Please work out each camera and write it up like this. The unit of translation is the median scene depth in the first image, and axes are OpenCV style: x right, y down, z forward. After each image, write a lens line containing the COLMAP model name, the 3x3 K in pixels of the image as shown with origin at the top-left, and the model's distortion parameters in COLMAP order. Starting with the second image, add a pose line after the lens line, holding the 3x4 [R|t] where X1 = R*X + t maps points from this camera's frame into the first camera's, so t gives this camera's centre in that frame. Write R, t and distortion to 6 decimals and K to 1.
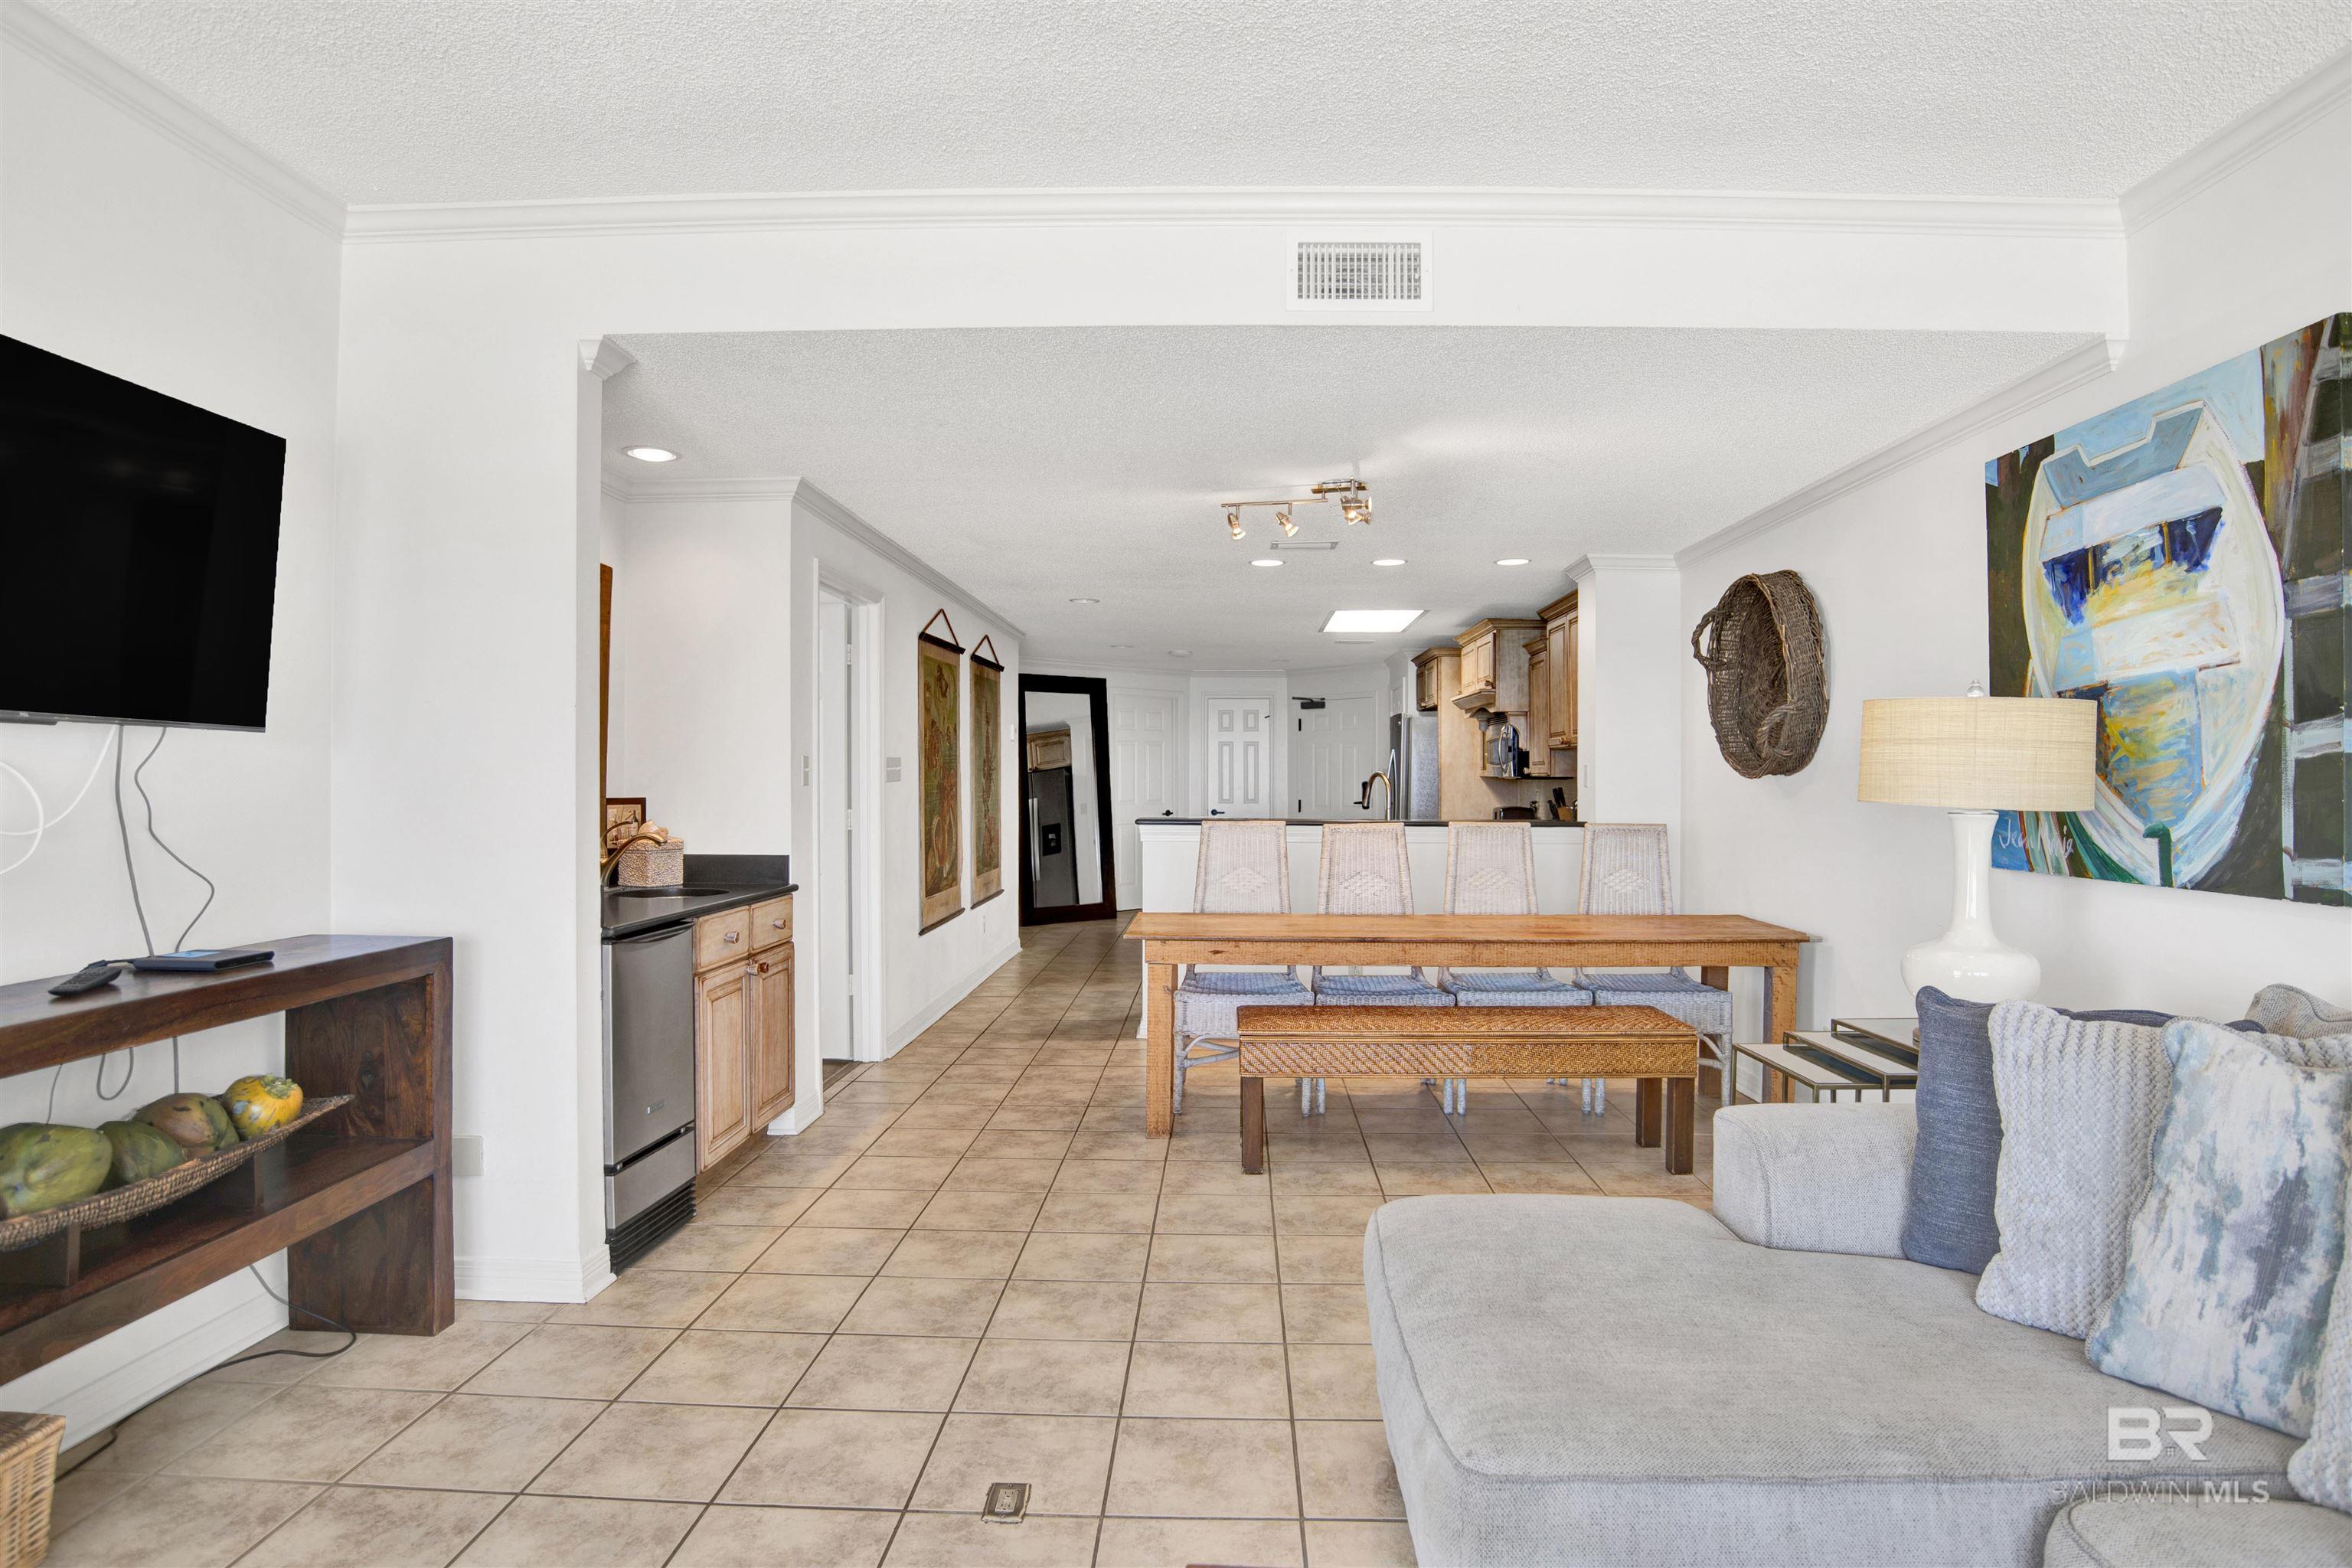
lens RADIAL K [[1267.7, 0, 1187.6], [0, 1267.7, 777.6], [0, 0, 1]] dist [-0.072496, 0.027820]
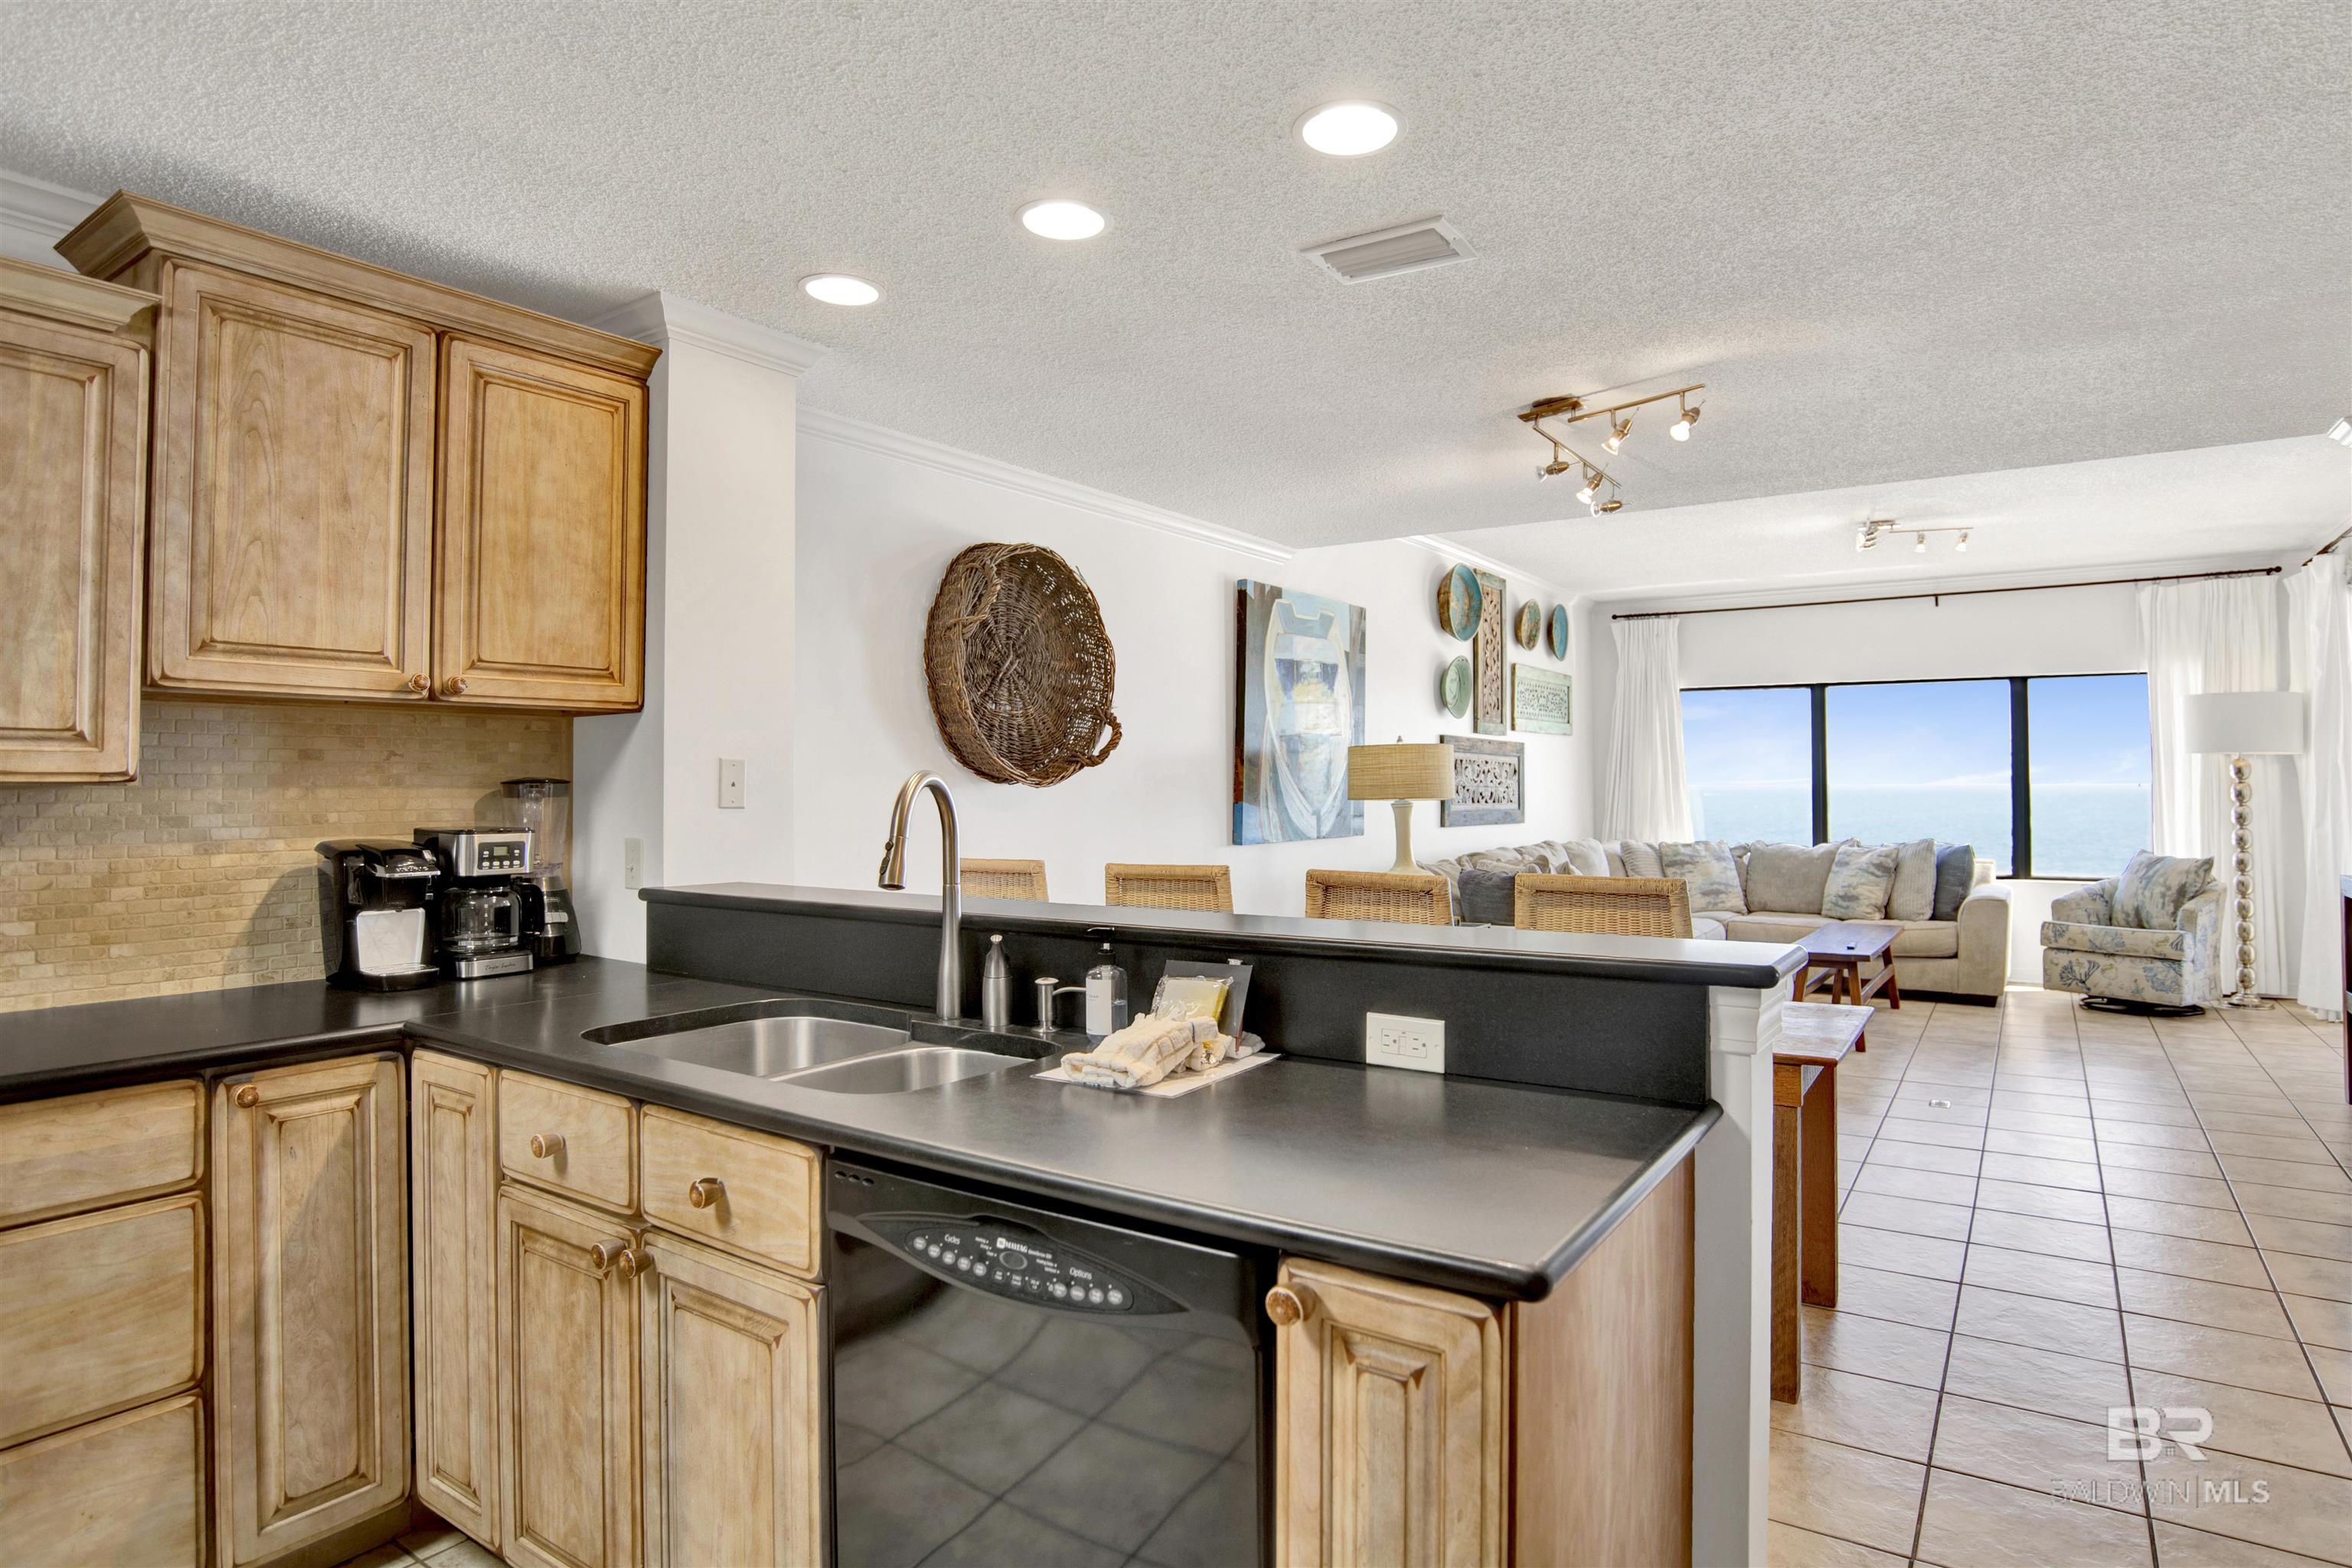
lens RADIAL K [[1267.7, 0, 1192.8], [0, 1267.7, 754.0], [0, 0, 1]] dist [-0.072496, 0.027820]
pose [[-0.845616, 0.010956, 0.533679, -0.094295], [-0.001342, 0.999743, -0.022650, -0.001725], [-0.533790, -0.019870, -0.845384, 1.658767]]
